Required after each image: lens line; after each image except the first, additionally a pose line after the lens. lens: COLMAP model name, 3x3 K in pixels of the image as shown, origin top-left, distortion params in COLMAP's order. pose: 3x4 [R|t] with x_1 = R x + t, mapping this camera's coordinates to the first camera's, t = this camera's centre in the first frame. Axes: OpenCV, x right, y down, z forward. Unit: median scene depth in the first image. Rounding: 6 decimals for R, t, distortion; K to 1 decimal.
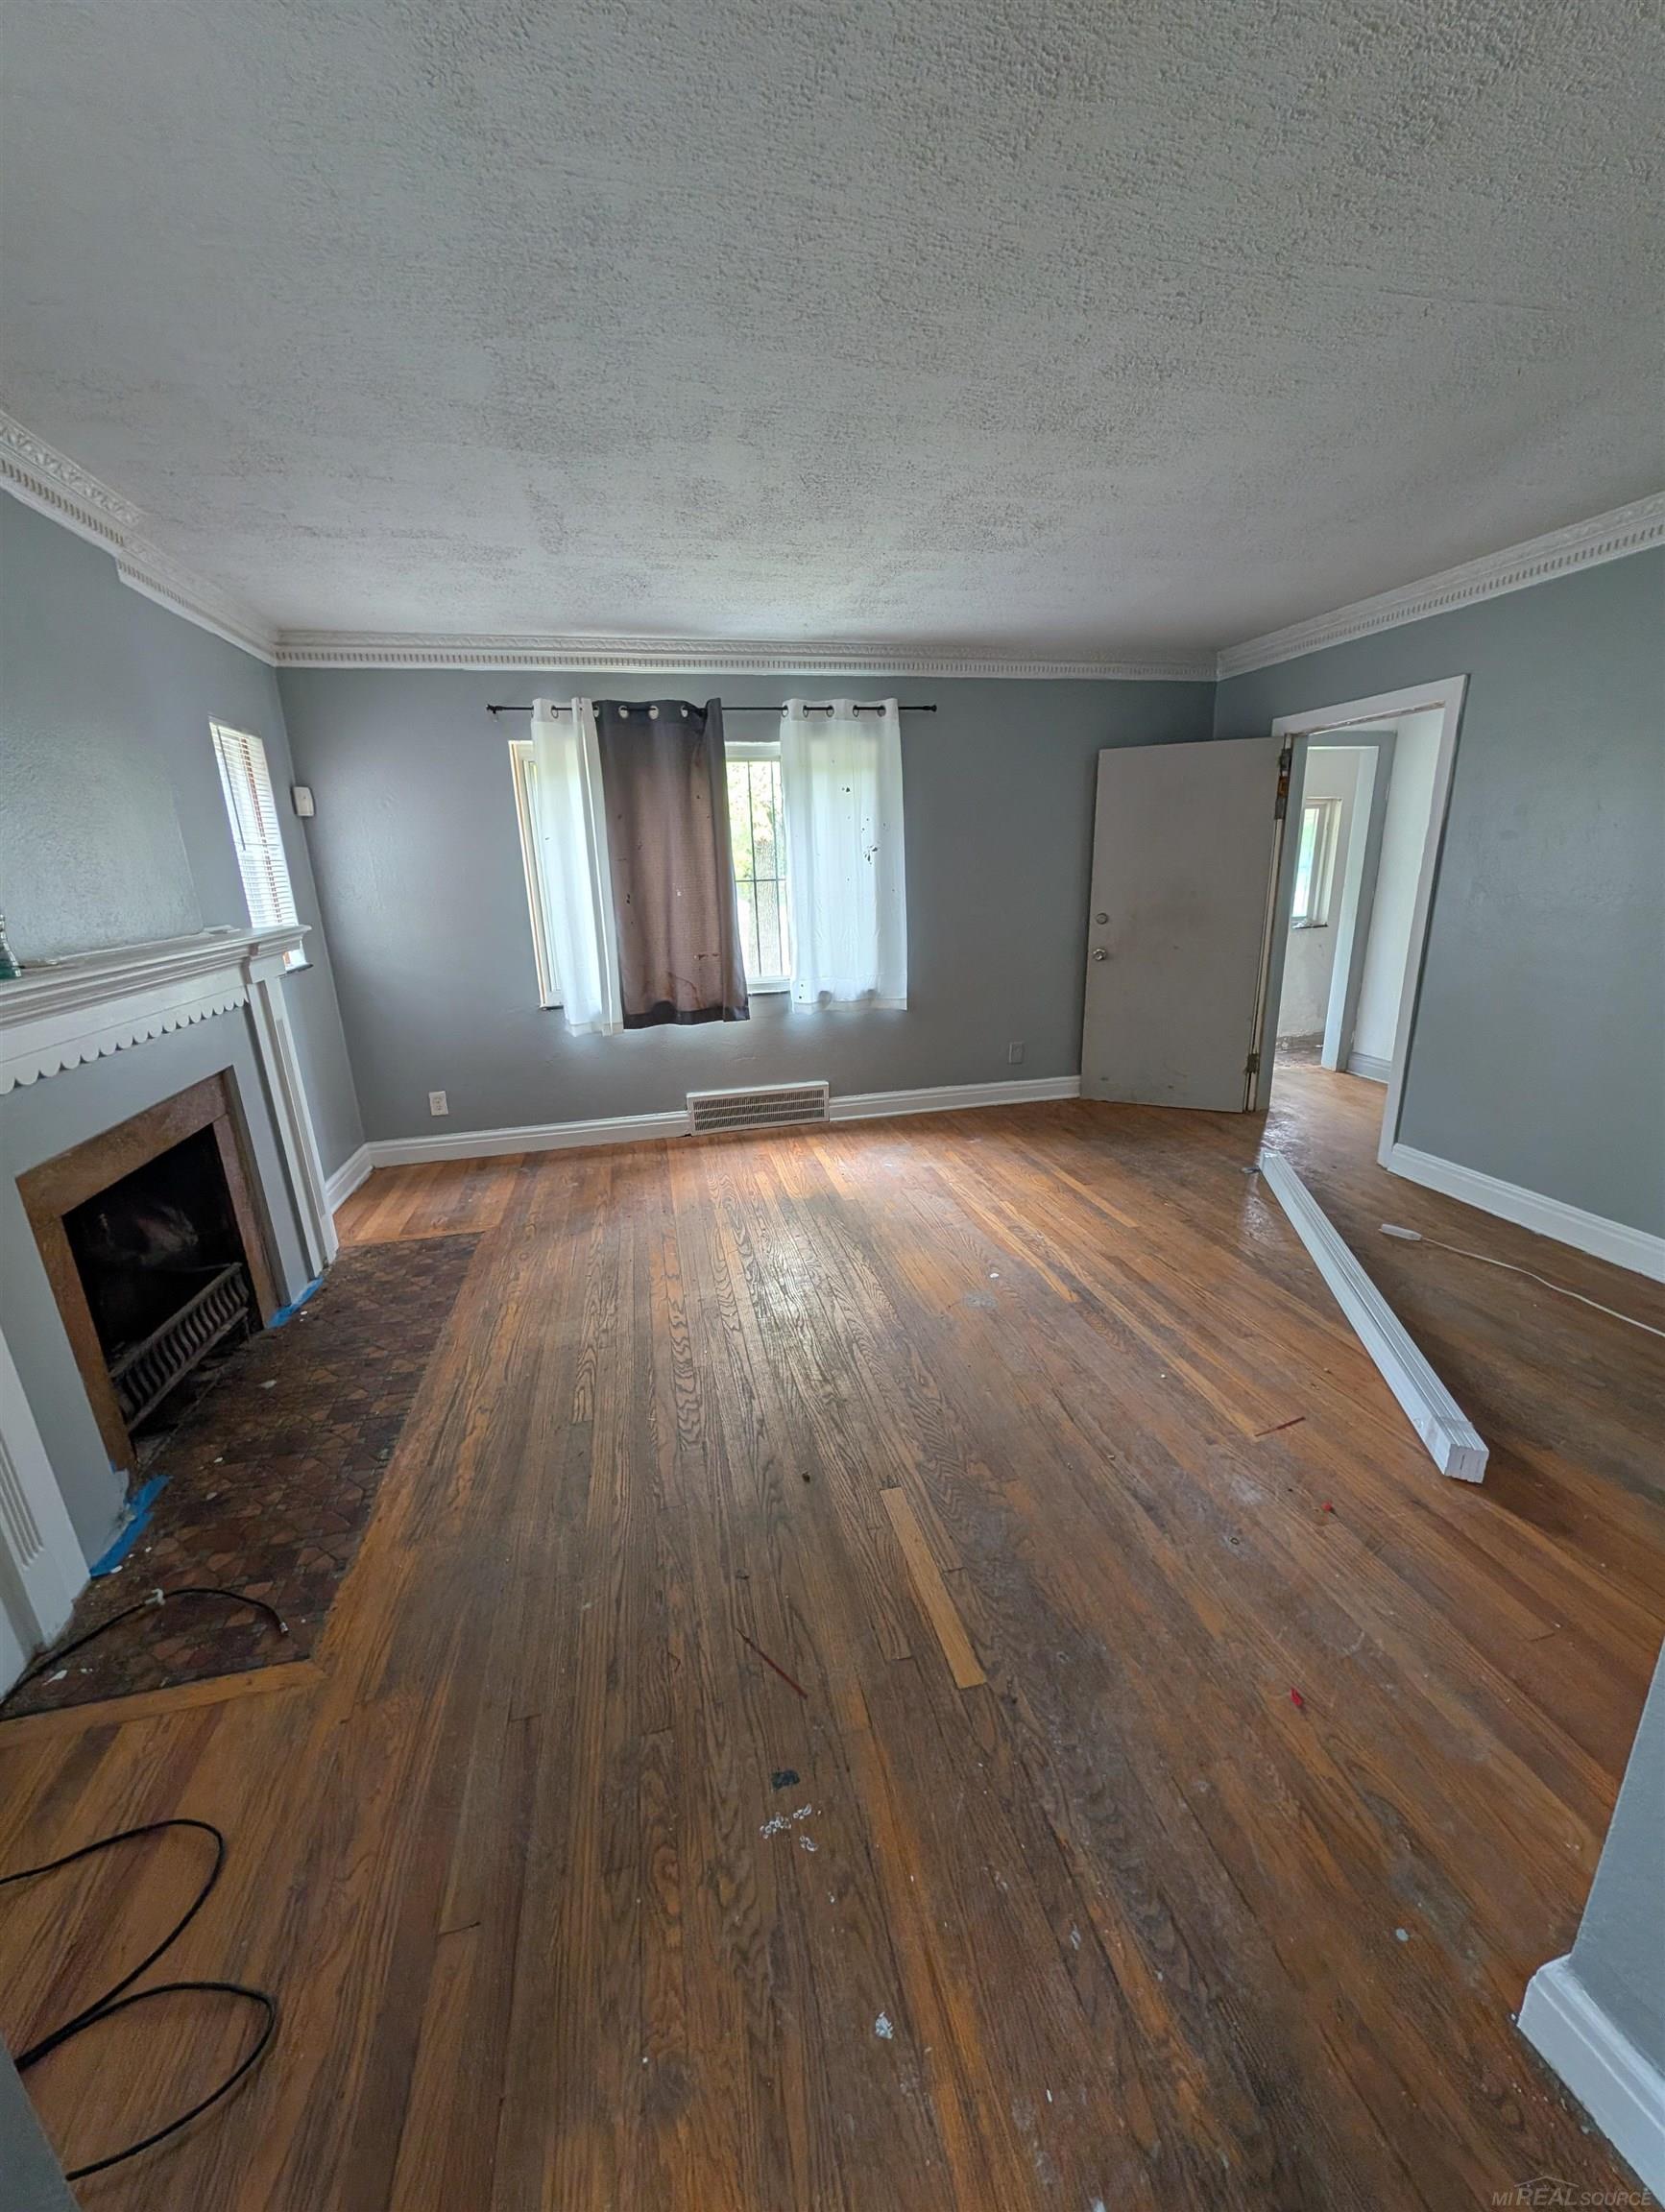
lens RADIAL K [[849.2, 0, 844.5], [0, 849.2, 1101.7], [0, 0, 1]] dist [0.000053, -0.000001]
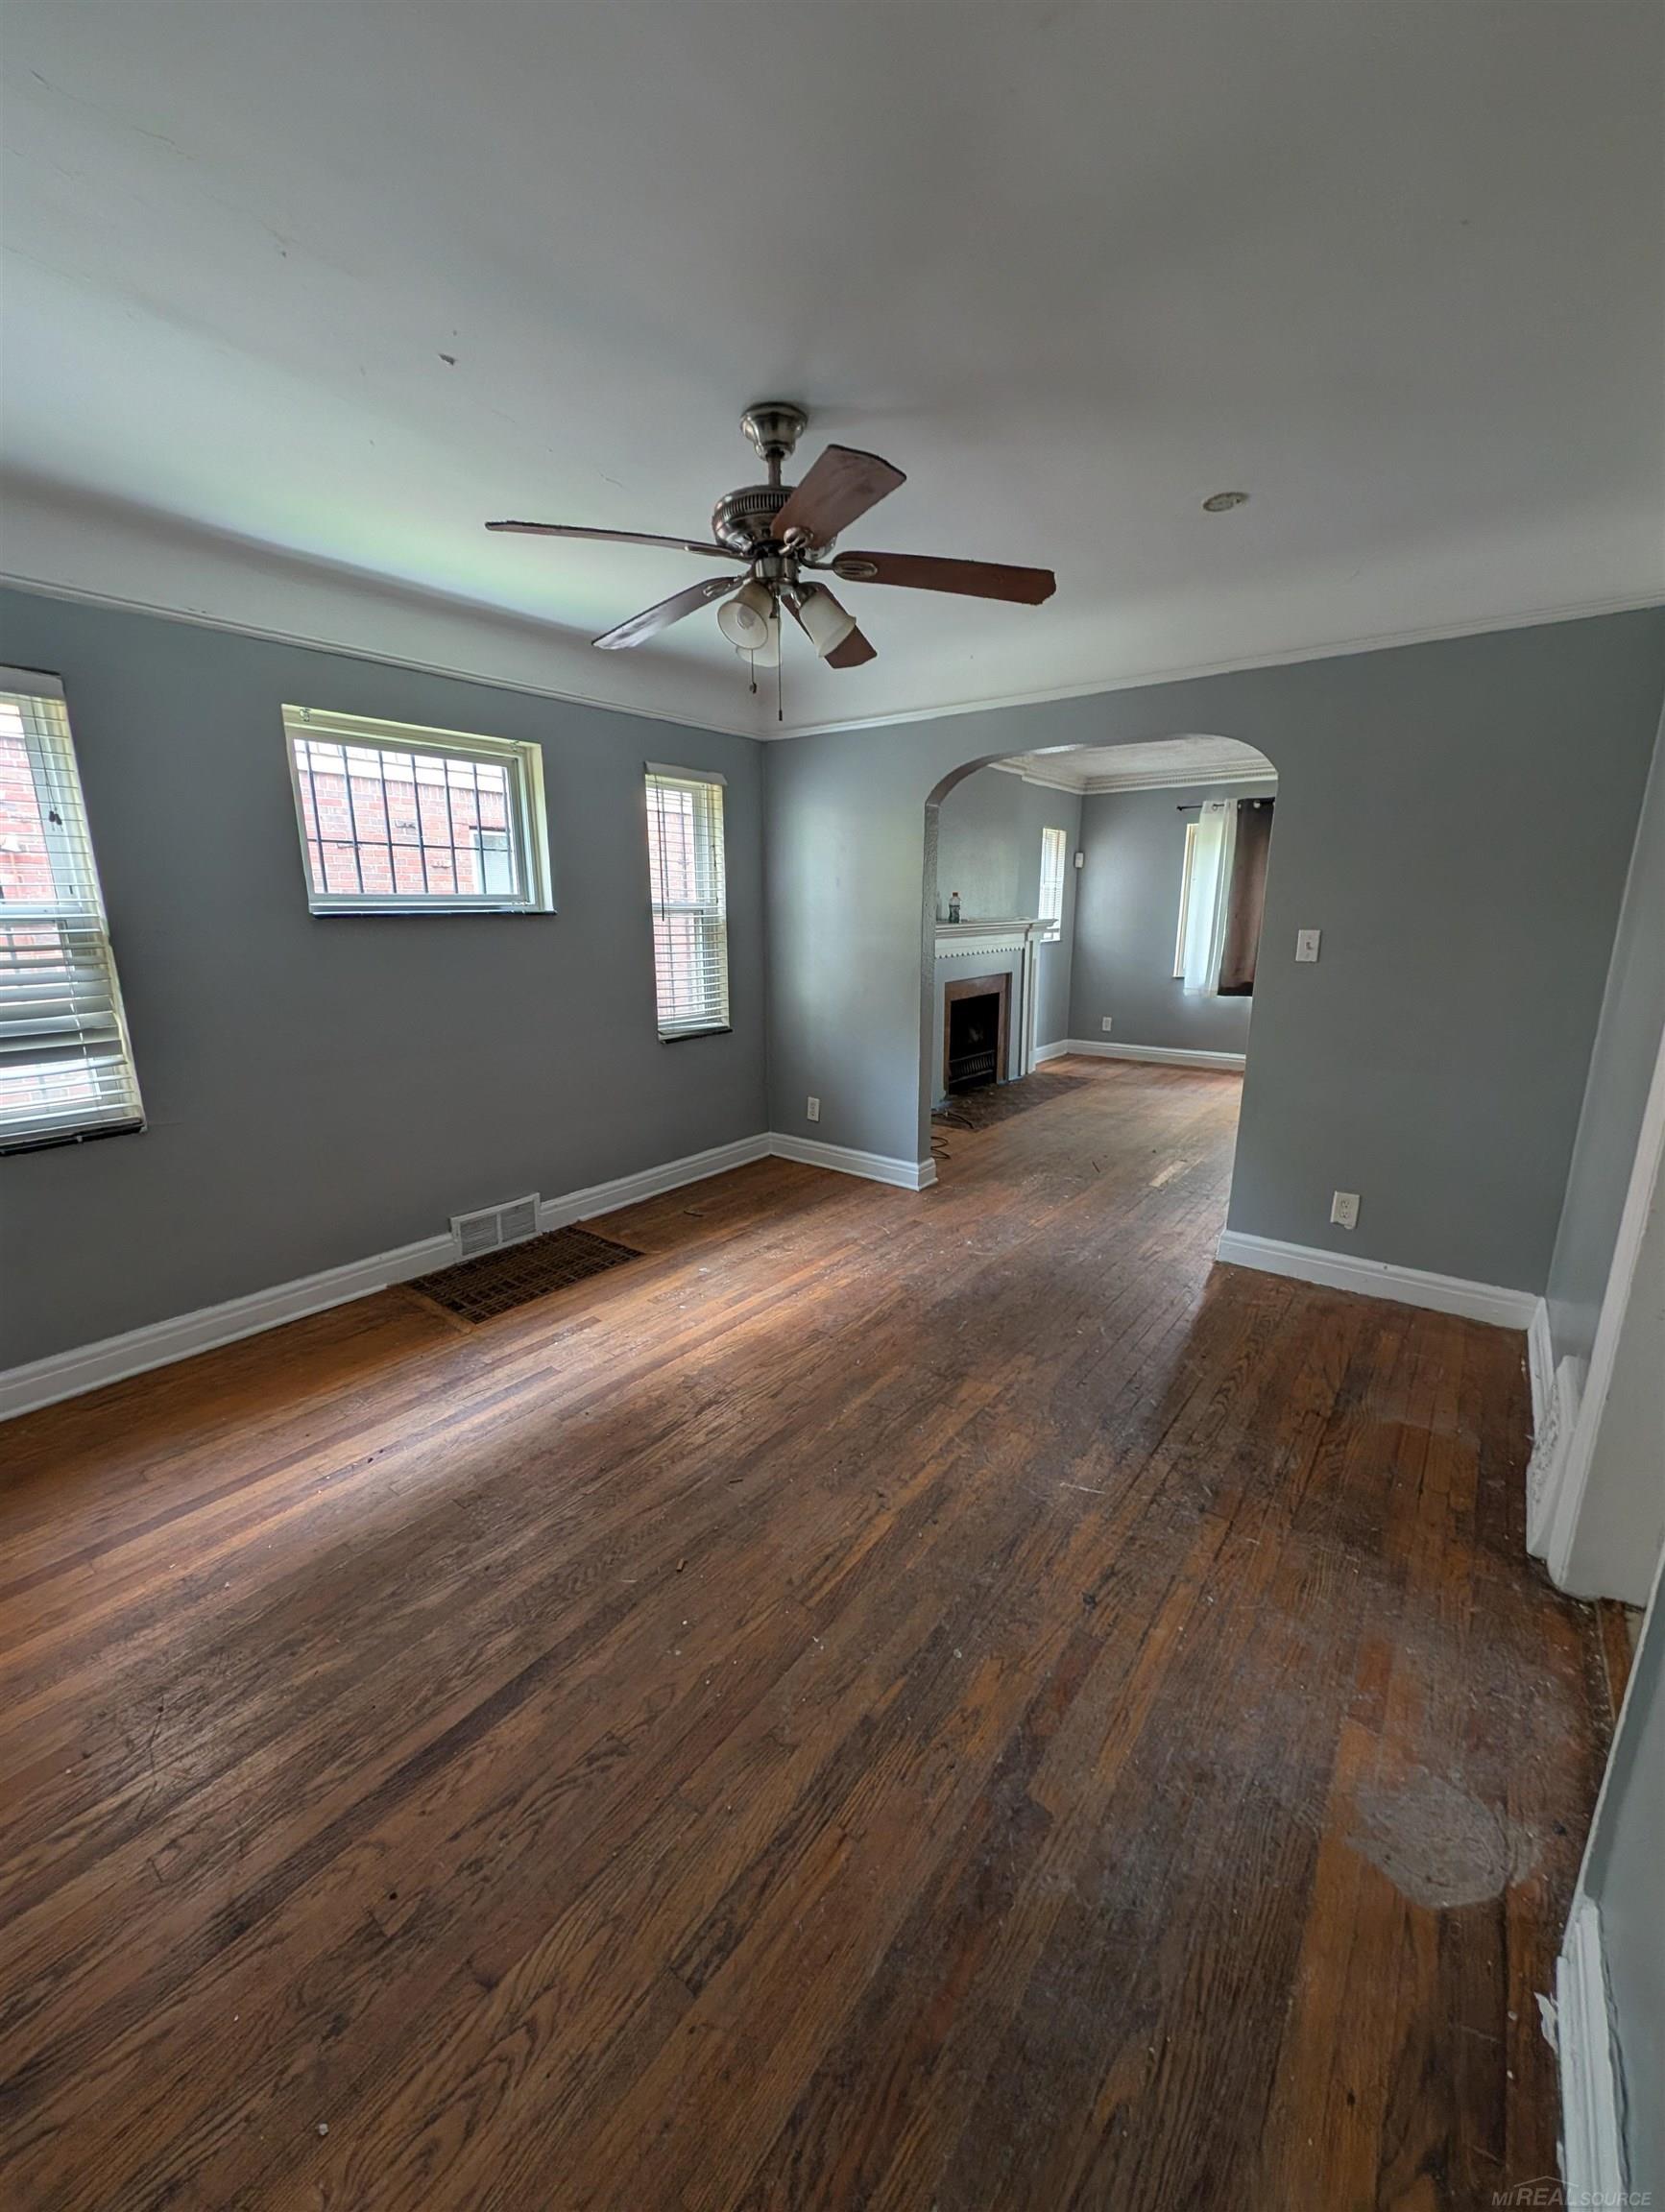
lens RADIAL K [[849.2, 0, 836.1], [0, 849.2, 1103.2], [0, 0, 1]] dist [0.000053, -0.000001]
pose [[0.626581, 0.203795, -0.752239, 0.648517], [-0.230257, 0.970526, 0.071139, 0.197865], [0.744565, 0.128634, 0.655039, -0.685885]]
